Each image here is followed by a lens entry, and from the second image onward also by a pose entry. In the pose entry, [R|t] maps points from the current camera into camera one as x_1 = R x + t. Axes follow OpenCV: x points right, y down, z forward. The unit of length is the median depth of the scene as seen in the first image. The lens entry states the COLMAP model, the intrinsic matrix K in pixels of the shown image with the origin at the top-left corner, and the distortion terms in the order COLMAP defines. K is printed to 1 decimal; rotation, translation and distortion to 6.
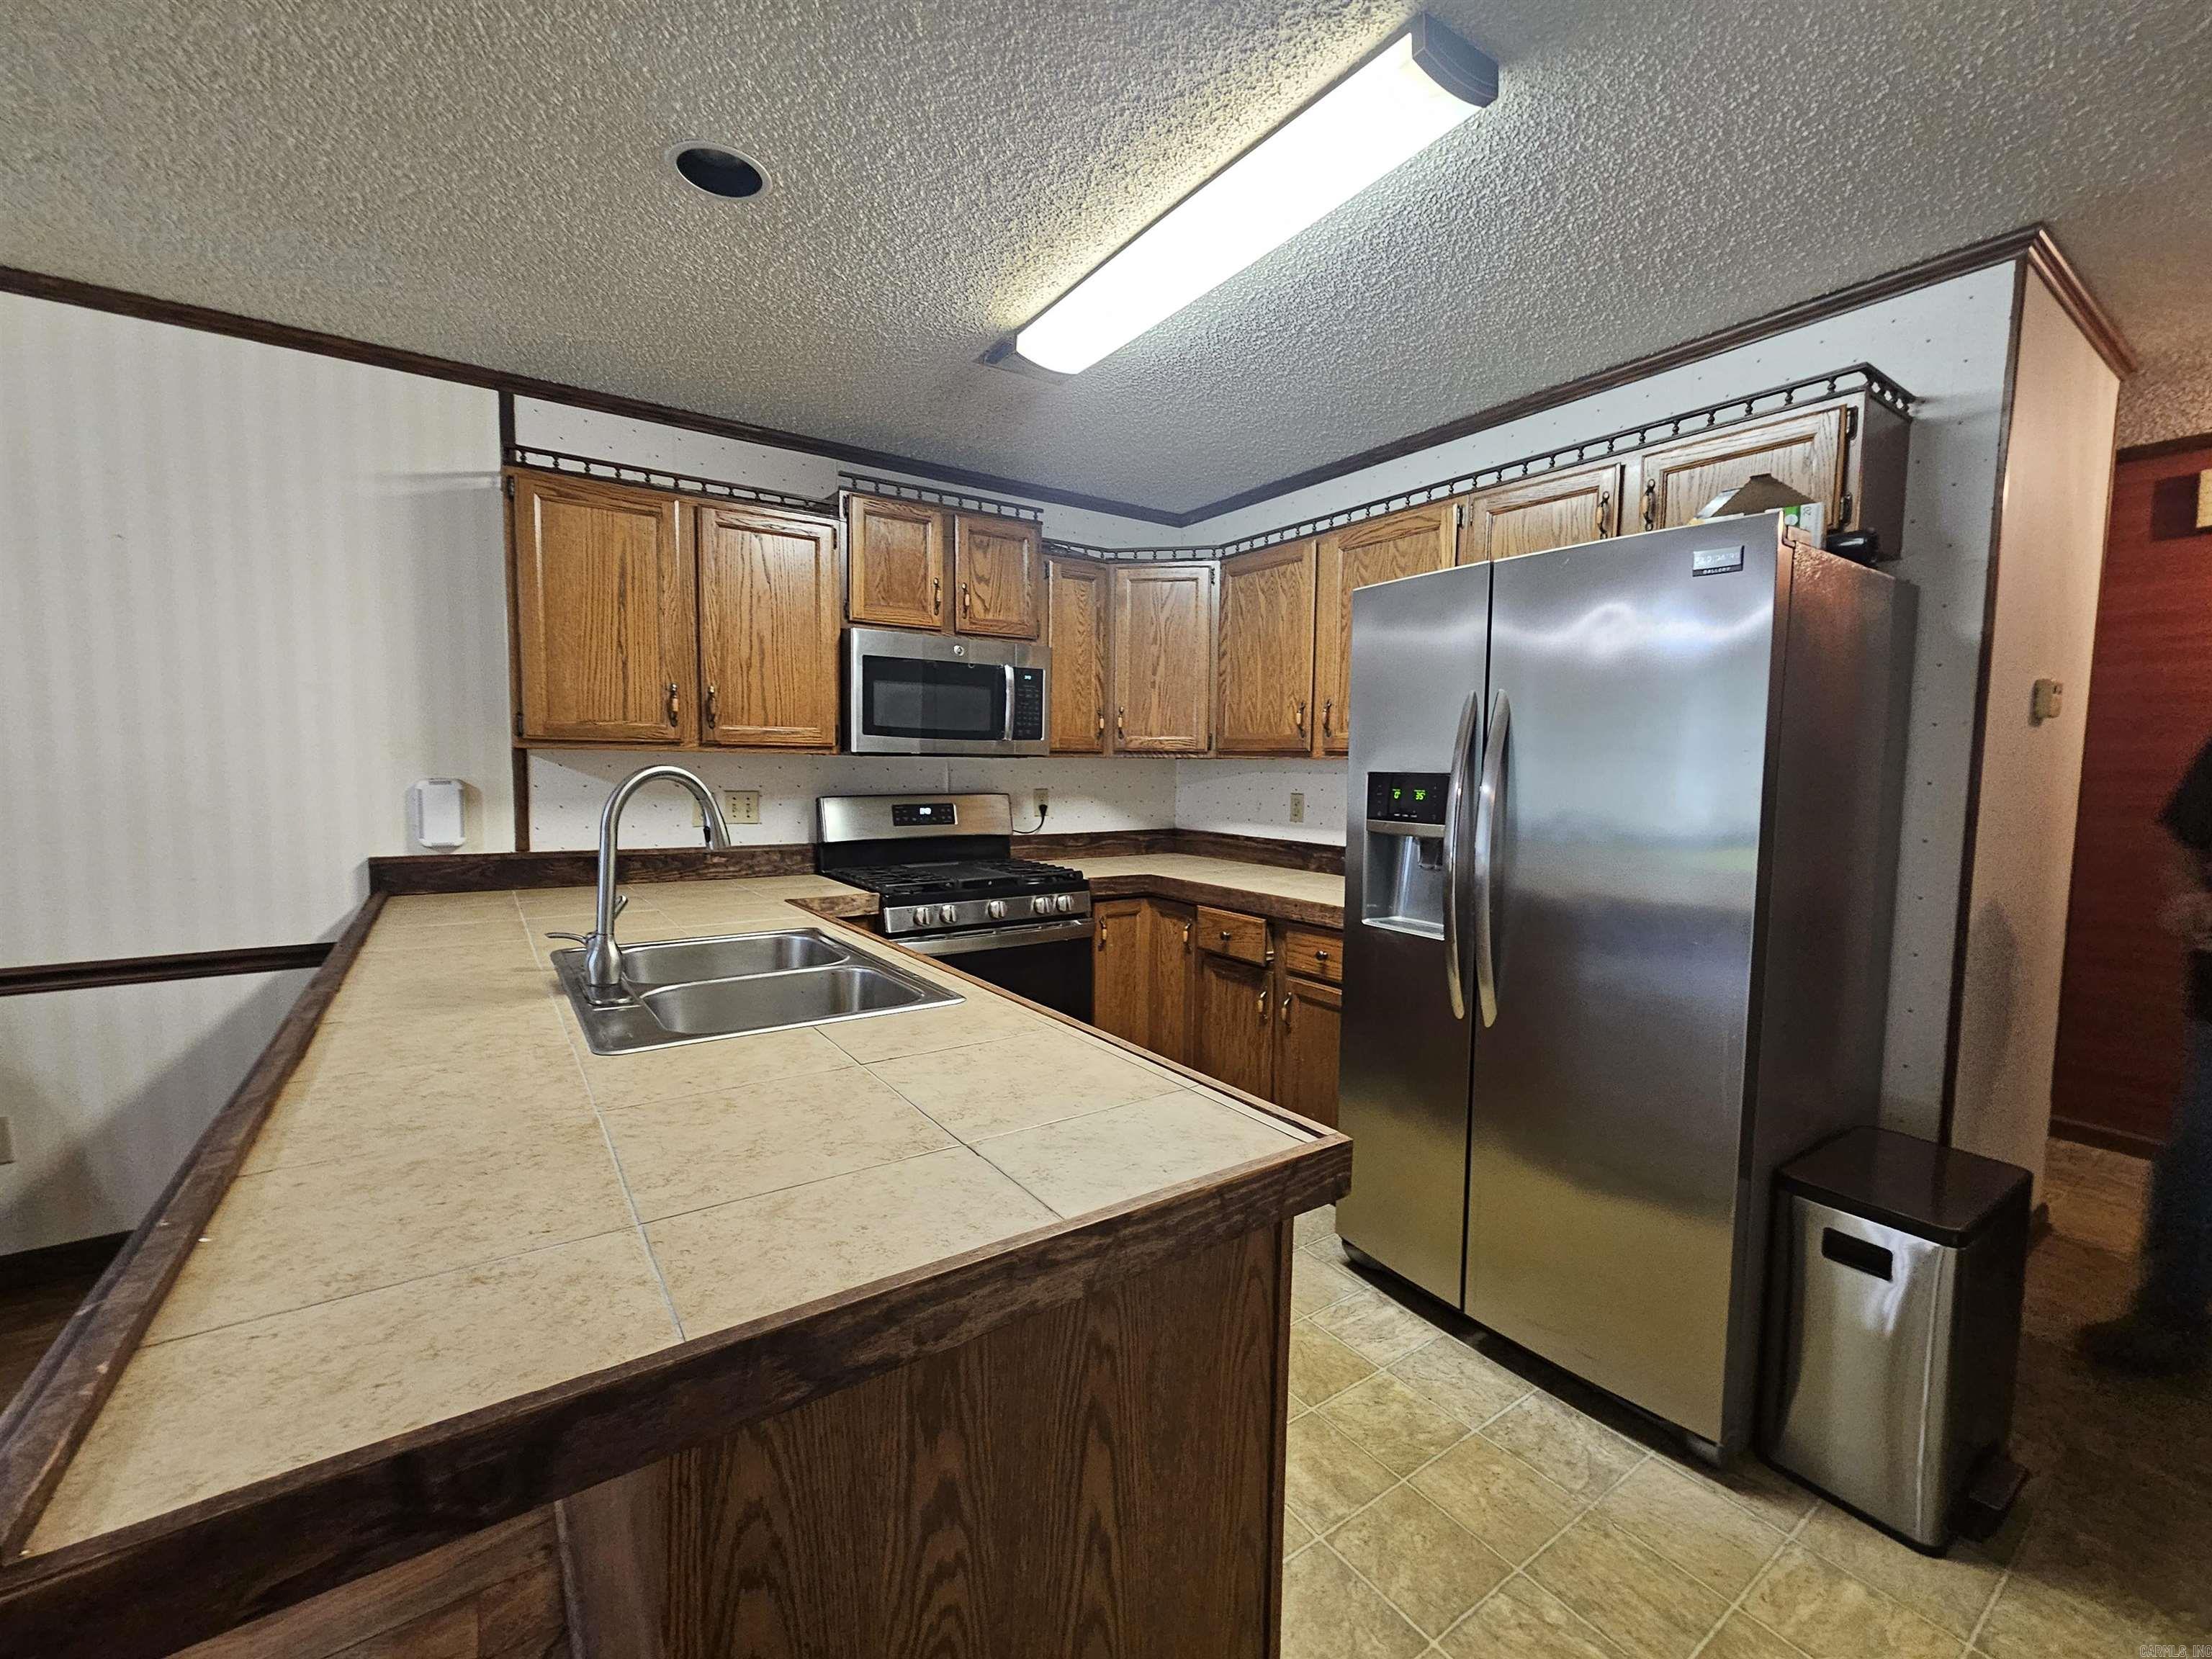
lens RADIAL K [[912.5, 0, 1111.6], [0, 912.5, 835.2], [0, 0, 1]] dist [0.000305, 0.000930]
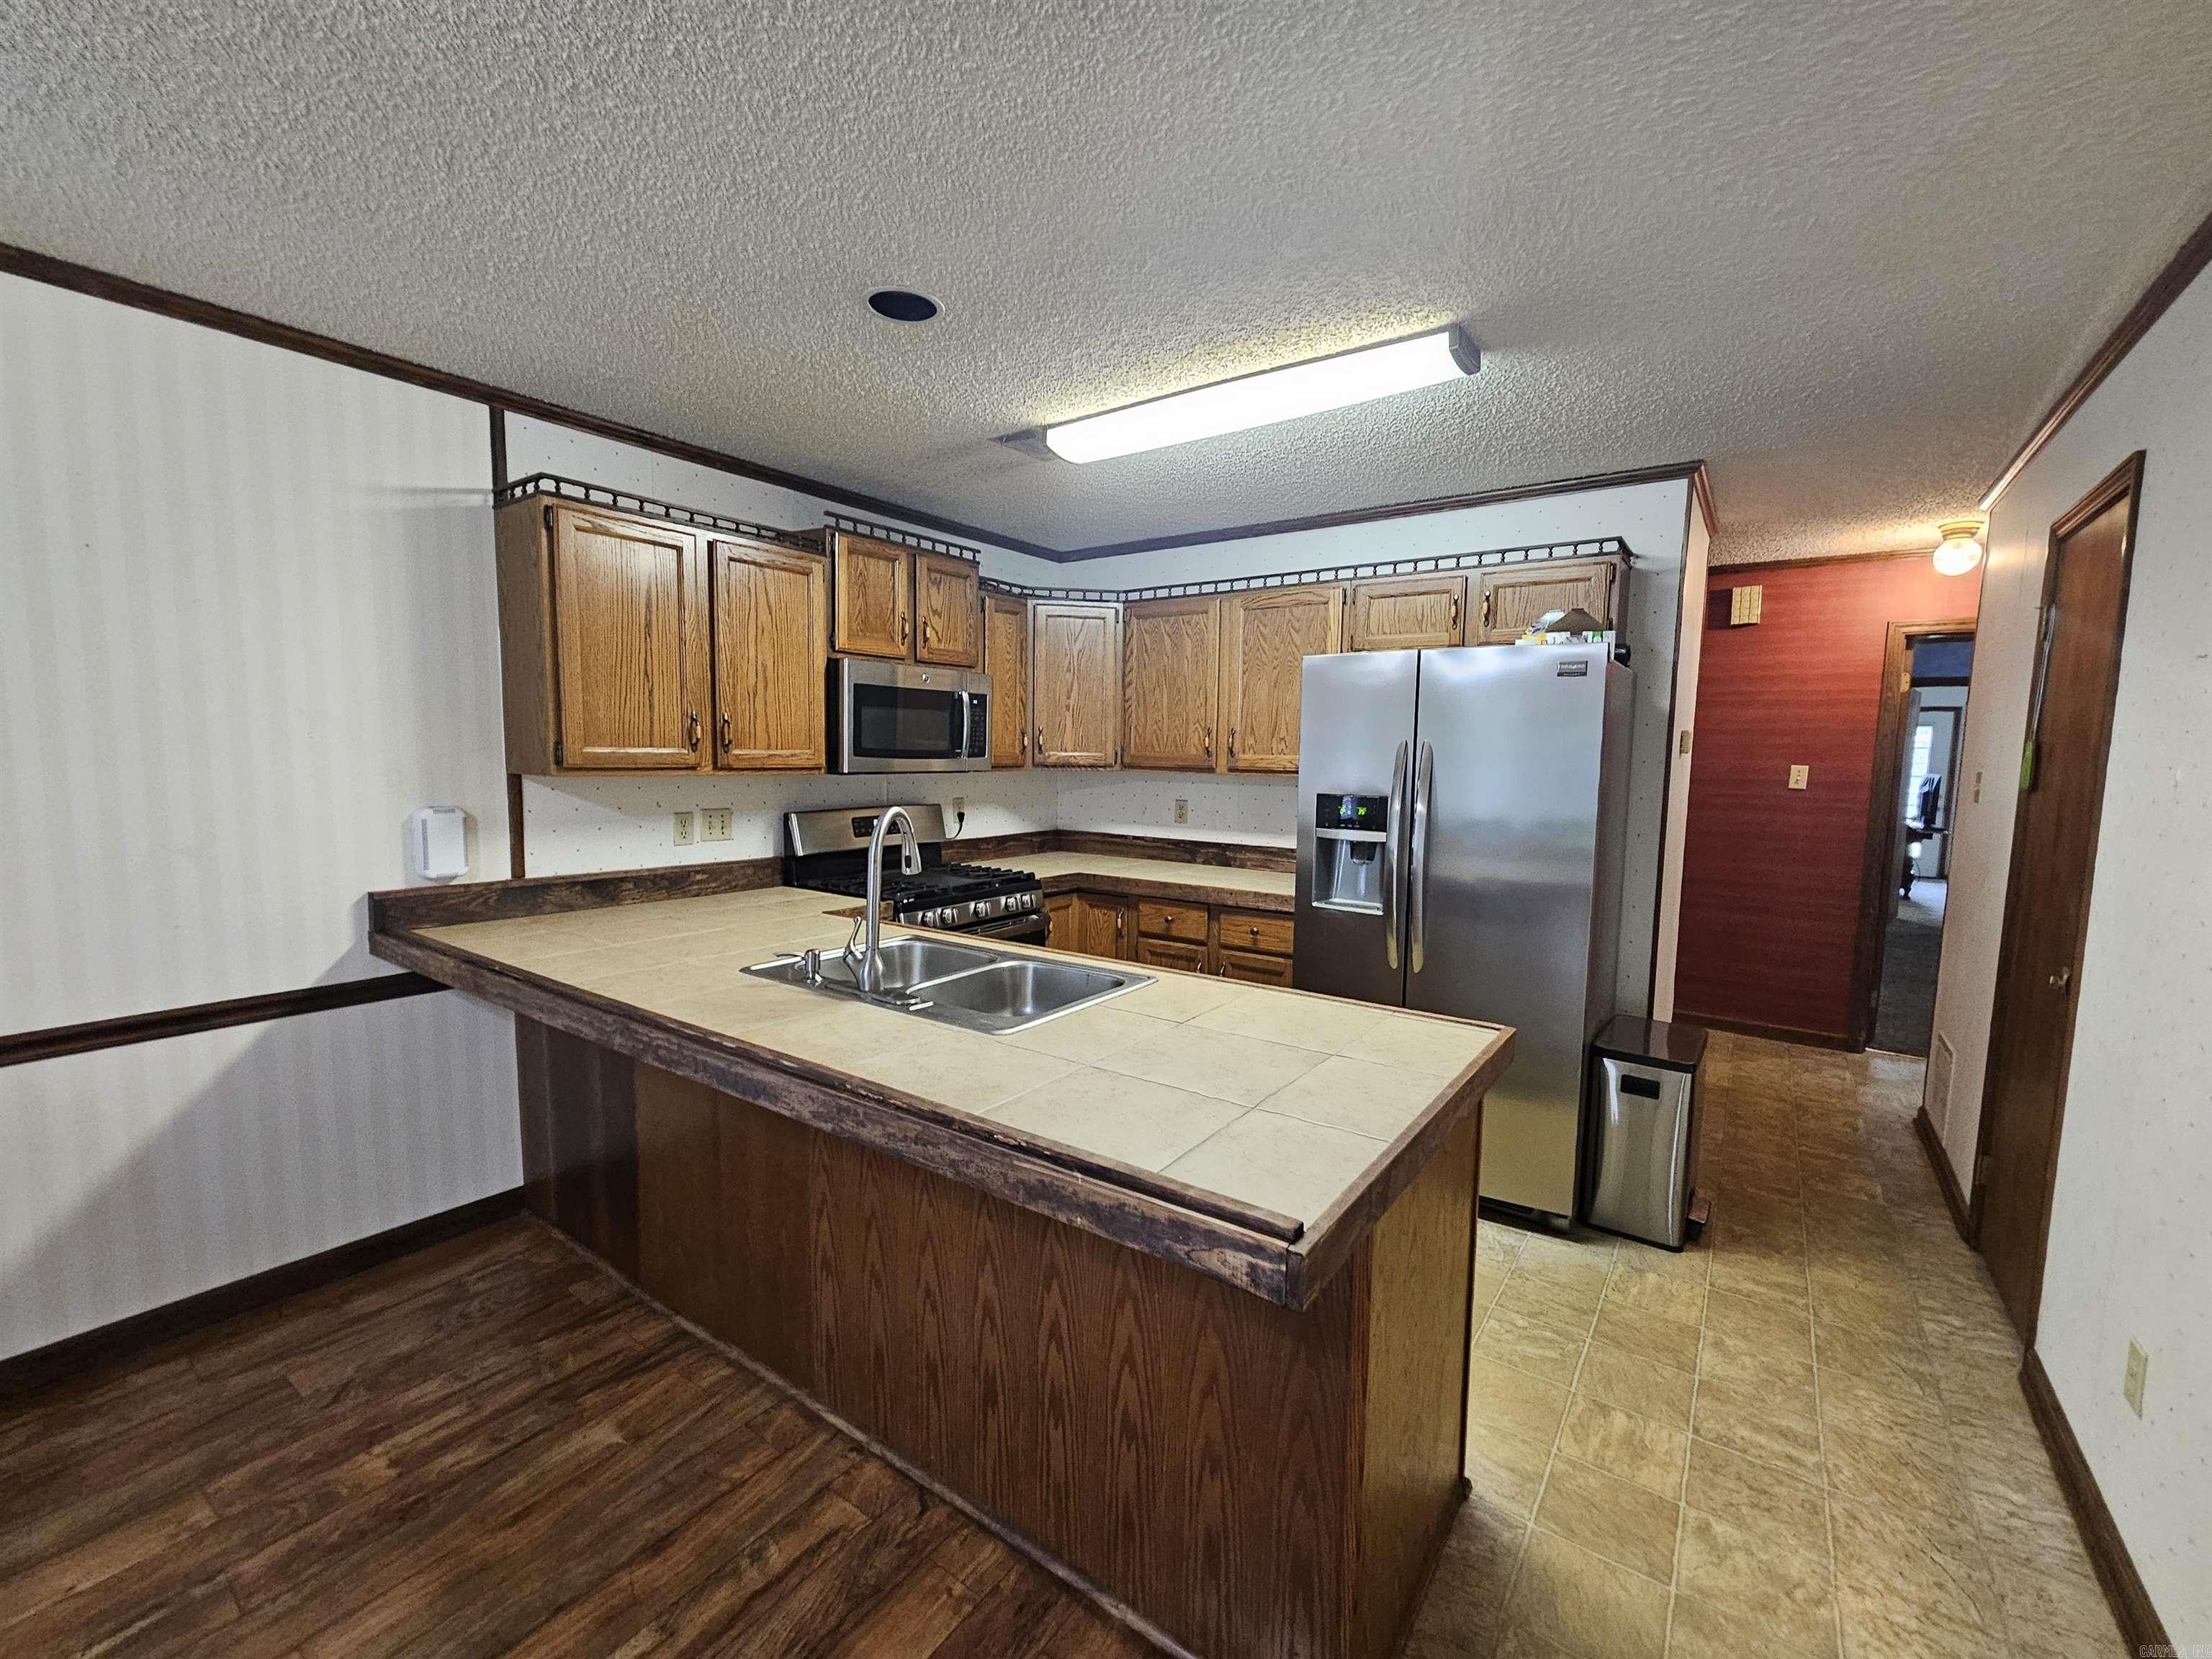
lens RADIAL K [[912.5, 0, 1117.6], [0, 912.5, 842.1], [0, 0, 1]] dist [0.000305, 0.000930]
pose [[0.941377, -0.031174, 0.335912, -0.367758], [0.022461, 0.999304, 0.029794, -0.035681], [-0.336607, -0.020503, 0.941422, -0.141697]]
